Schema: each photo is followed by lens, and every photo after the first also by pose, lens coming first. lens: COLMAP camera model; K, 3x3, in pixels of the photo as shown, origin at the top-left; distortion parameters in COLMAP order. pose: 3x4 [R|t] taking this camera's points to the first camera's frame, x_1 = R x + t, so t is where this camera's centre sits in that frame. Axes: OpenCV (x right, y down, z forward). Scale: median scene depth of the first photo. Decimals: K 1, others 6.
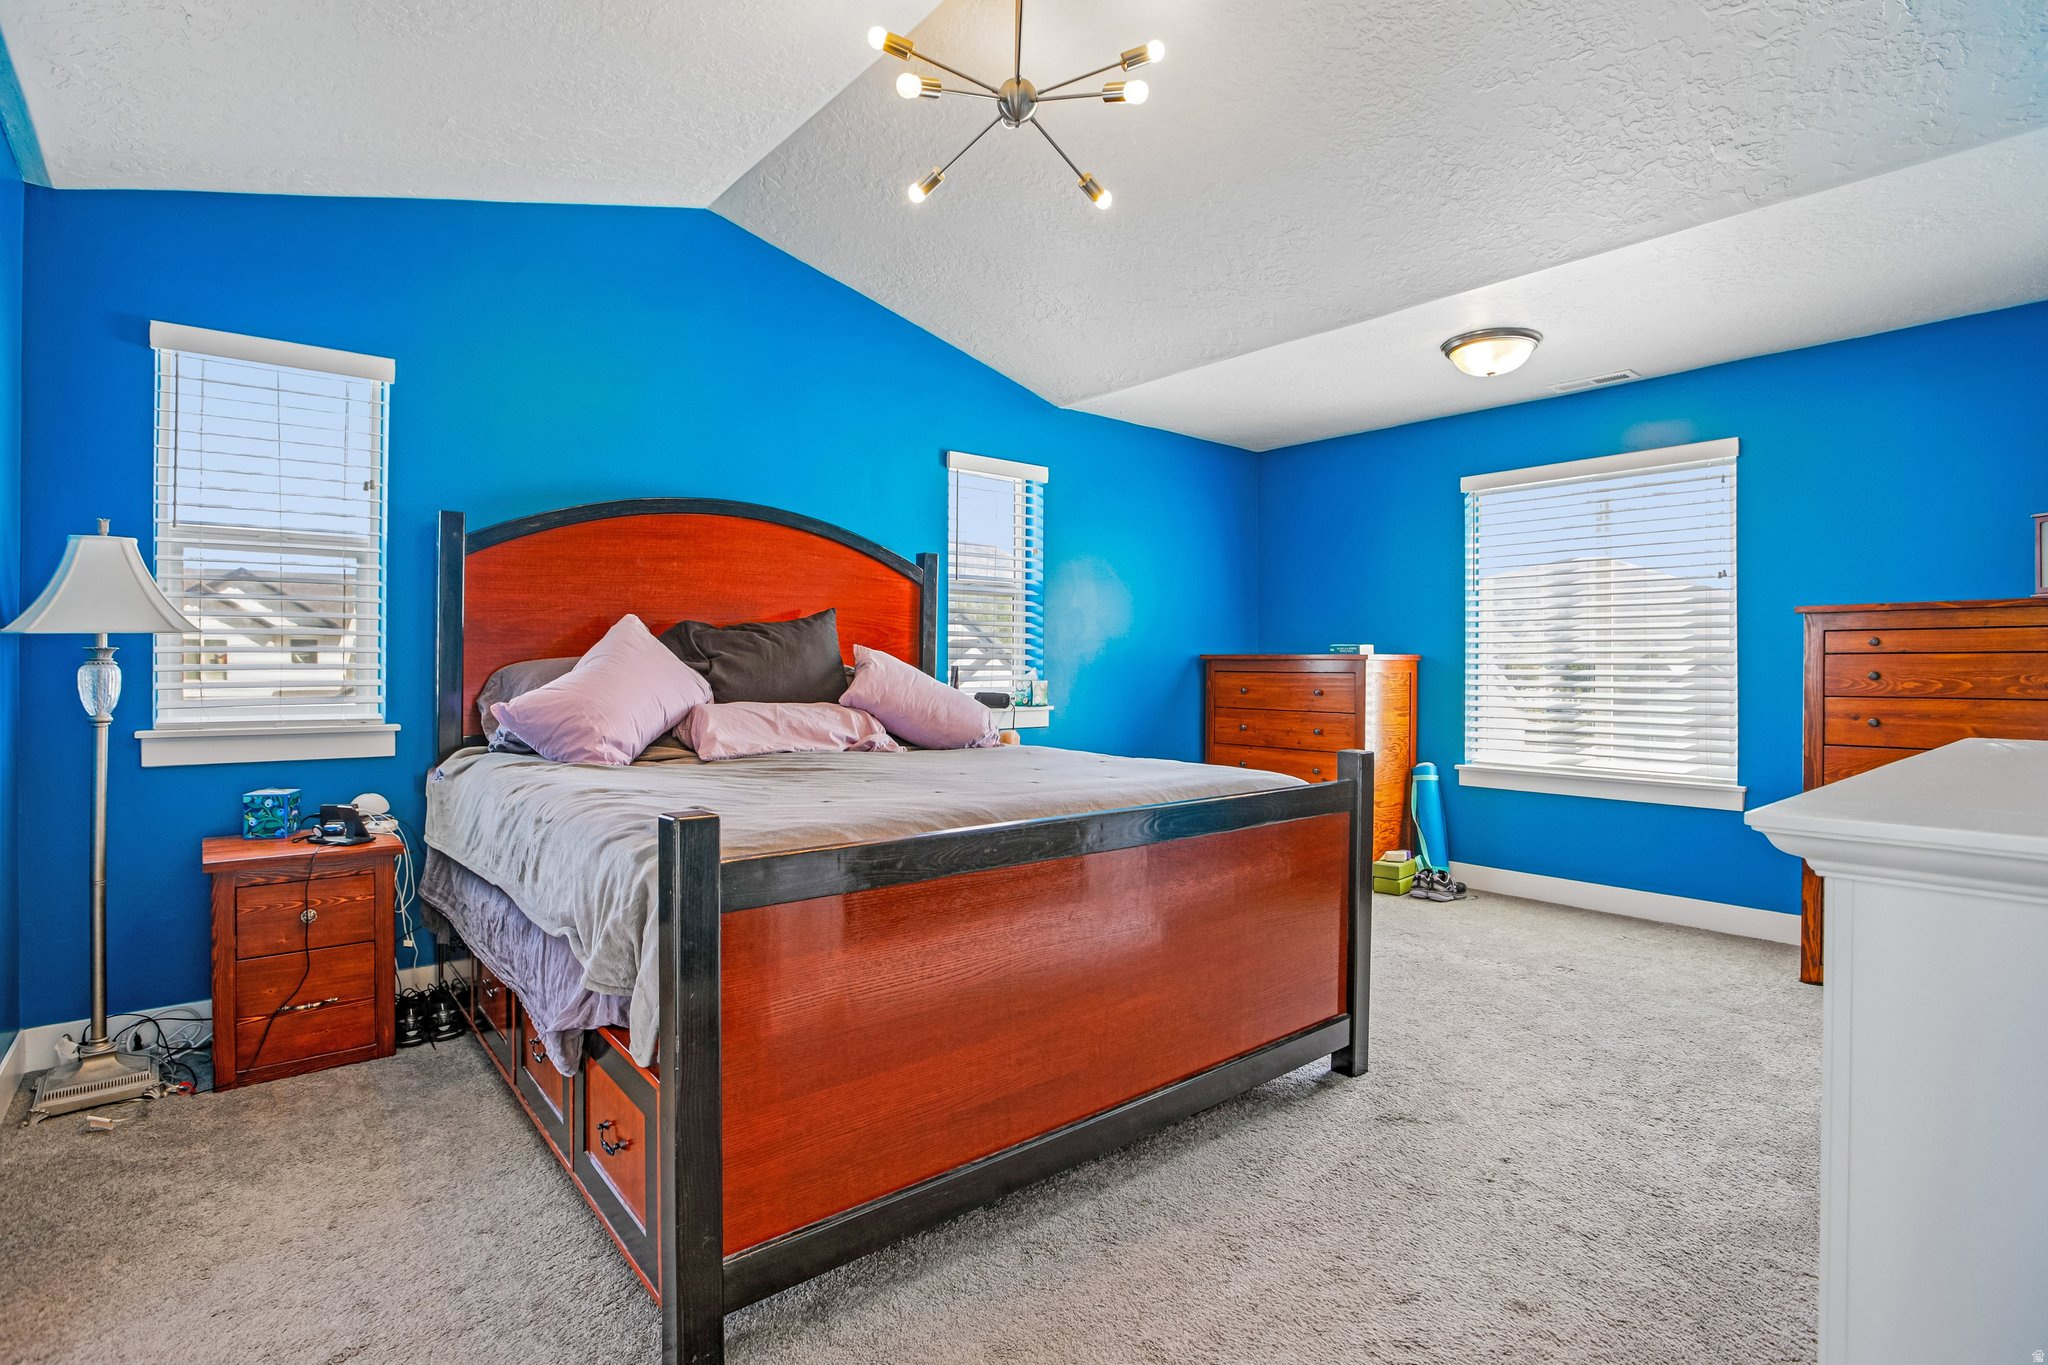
lens RADIAL K [[982.6, 0, 1018.9], [0, 982.6, 671.2], [0, 0, 1]] dist [-0.067366, 0.026211]
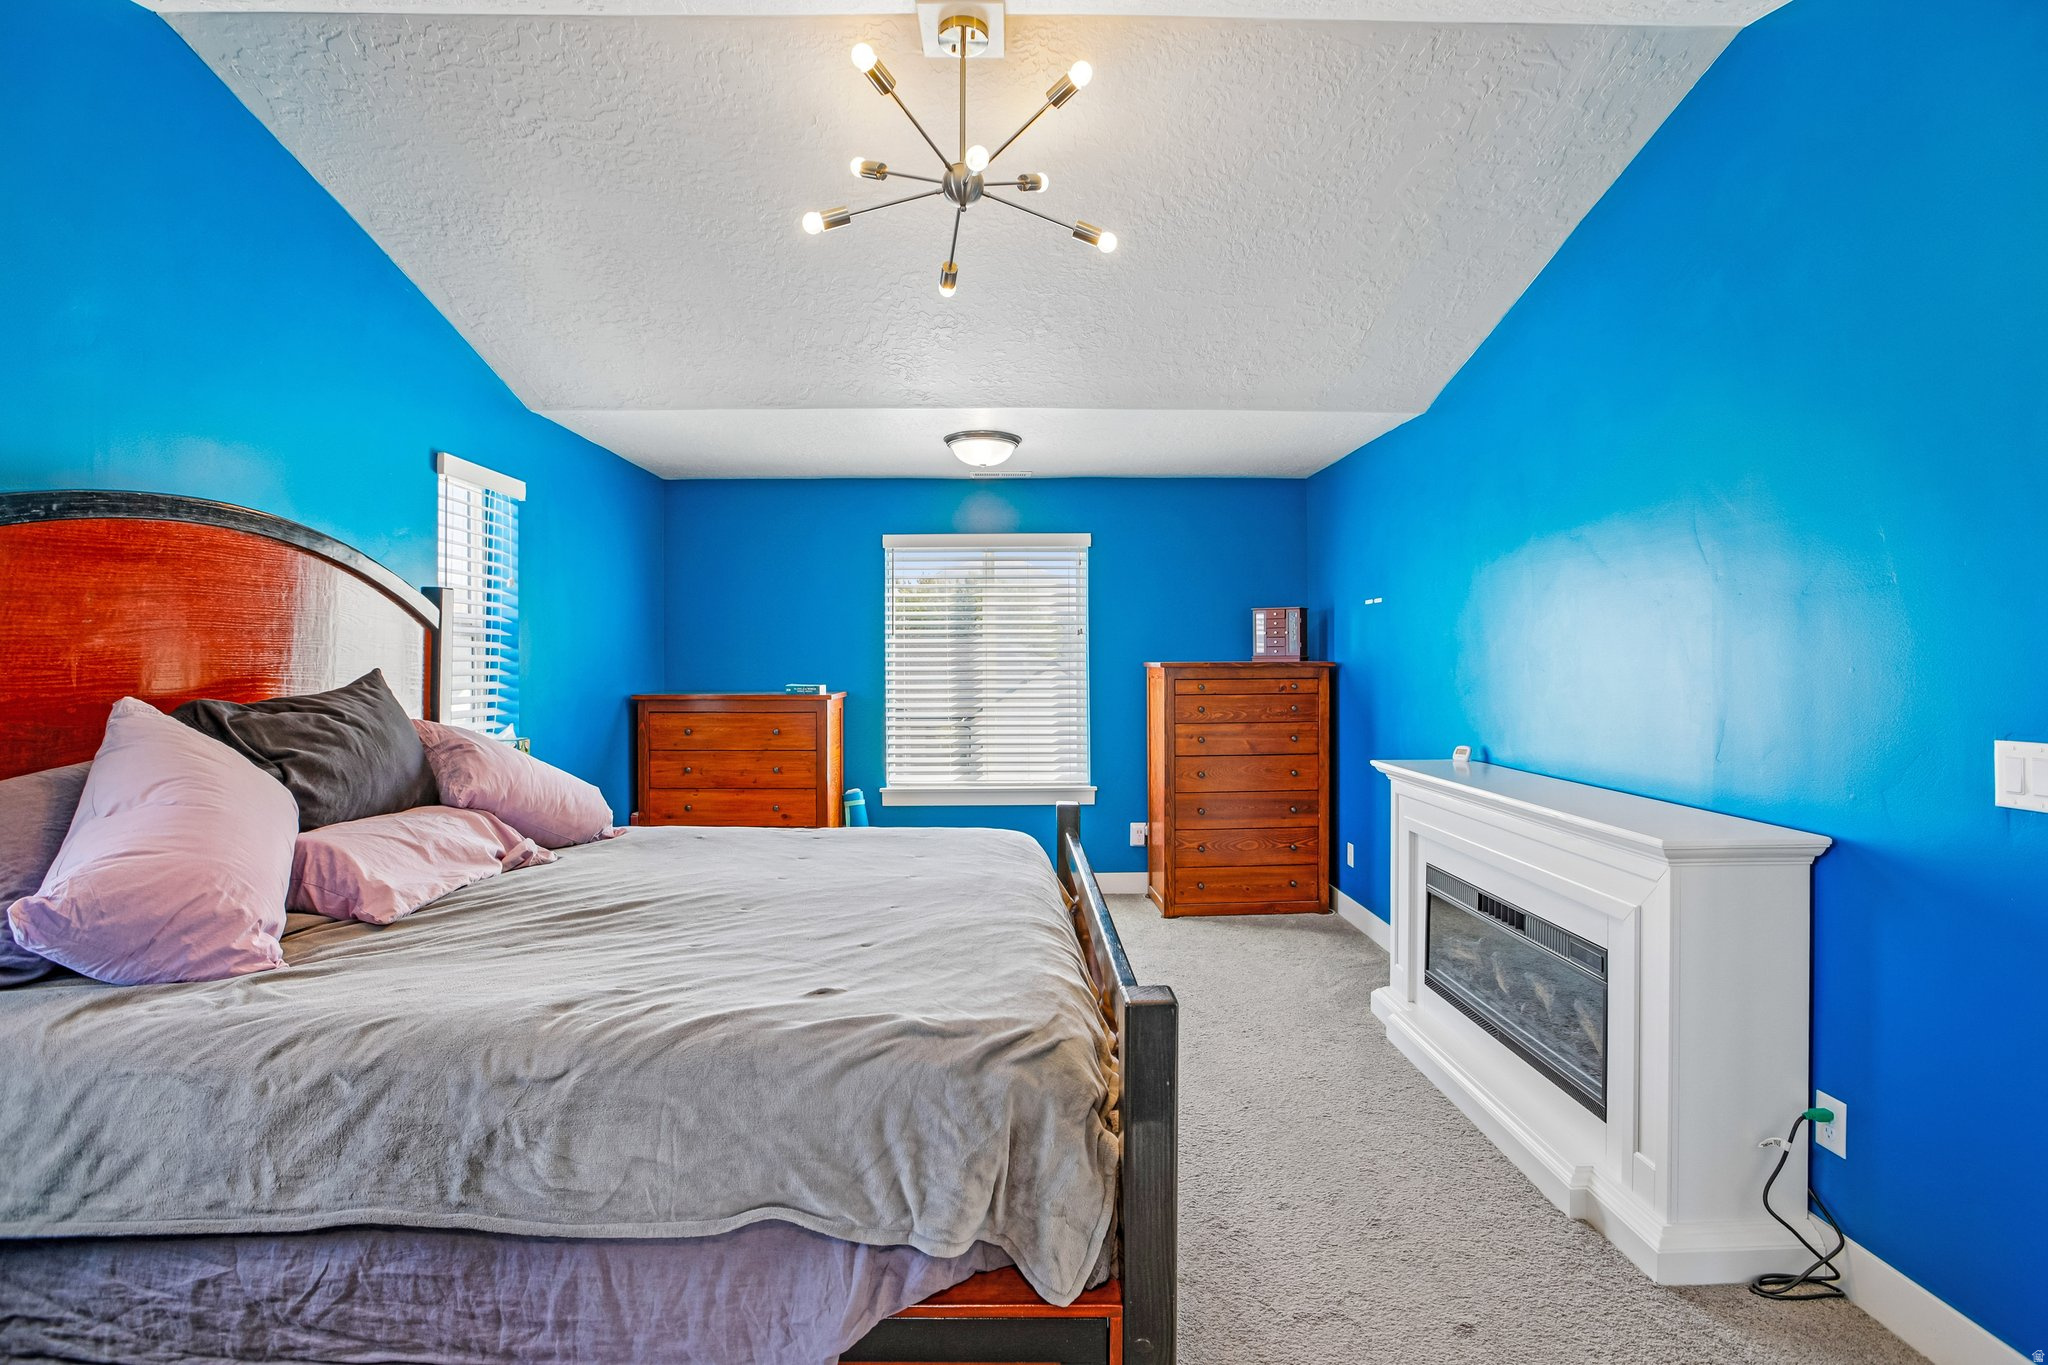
lens RADIAL K [[982.6, 0, 1018.9], [0, 982.6, 671.2], [0, 0, 1]] dist [-0.067366, 0.026211]
pose [[0.626761, -0.014166, 0.779083, -0.394506], [0.011005, 0.999896, 0.009328, -0.057505], [-0.779134, 0.002727, 0.626852, 0.182405]]
